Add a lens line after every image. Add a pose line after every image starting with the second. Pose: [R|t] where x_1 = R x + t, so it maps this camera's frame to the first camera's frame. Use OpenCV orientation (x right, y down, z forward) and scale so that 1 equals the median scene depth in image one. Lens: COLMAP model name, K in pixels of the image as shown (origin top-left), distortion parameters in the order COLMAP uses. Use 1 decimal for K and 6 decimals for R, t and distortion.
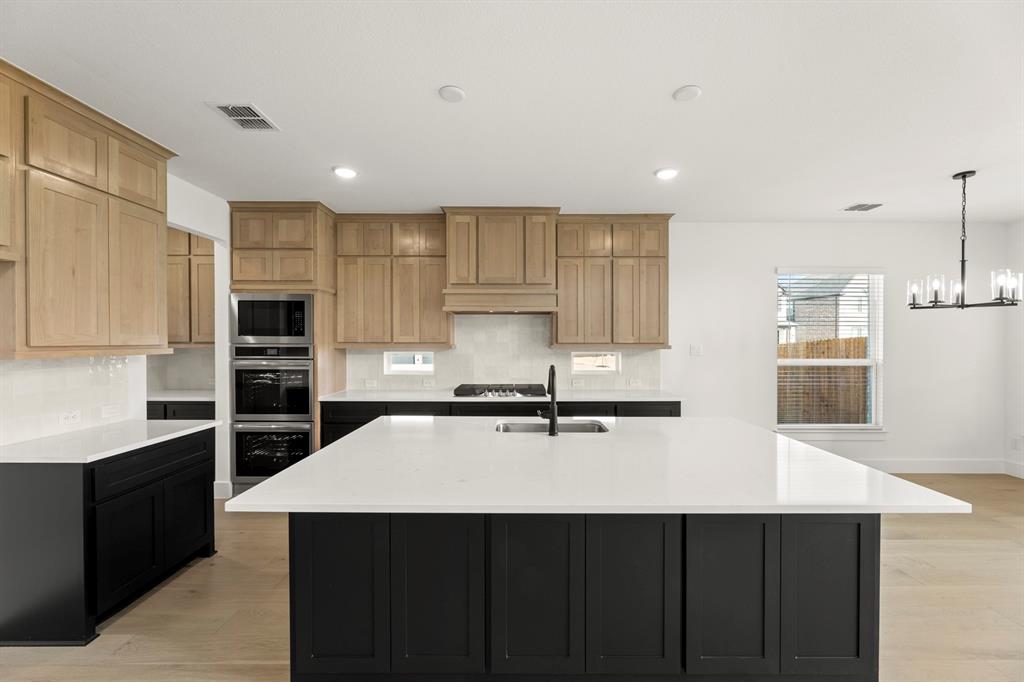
lens RADIAL K [[420.9, 0, 501.2], [0, 420.9, 343.7], [0, 0, 1]] dist [-0.001408, -0.000168]
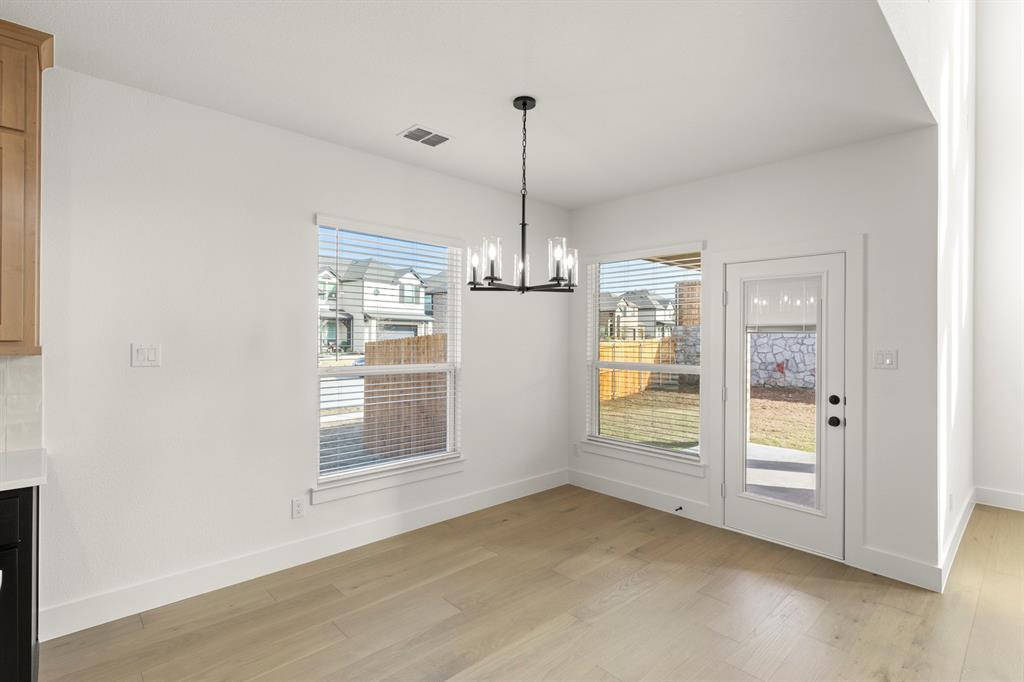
lens RADIAL K [[501.5, 0, 517.8], [0, 501.5, 333.4], [0, 0, 1]] dist [-0.002322, -0.000393]
pose [[0.724156, 0.008485, 0.689584, 0.422878], [-0.000958, 0.999936, -0.011298, -0.005108], [-0.689636, 0.007521, 0.724117, 0.328908]]
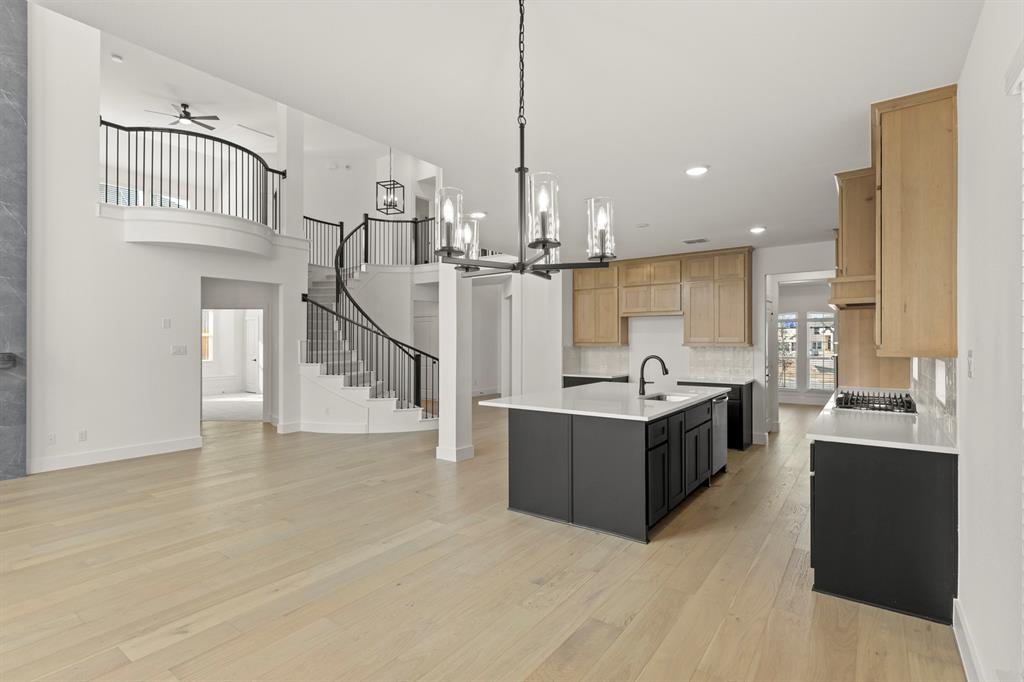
lens RADIAL K [[501.5, 0, 517.8], [0, 501.5, 333.4], [0, 0, 1]] dist [-0.002322, -0.000393]
pose [[-0.591353, -0.010070, -0.806350, 1.275224], [-0.003482, 0.999945, -0.009935, -0.011264], [0.806405, -0.003067, -0.591355, 1.091174]]
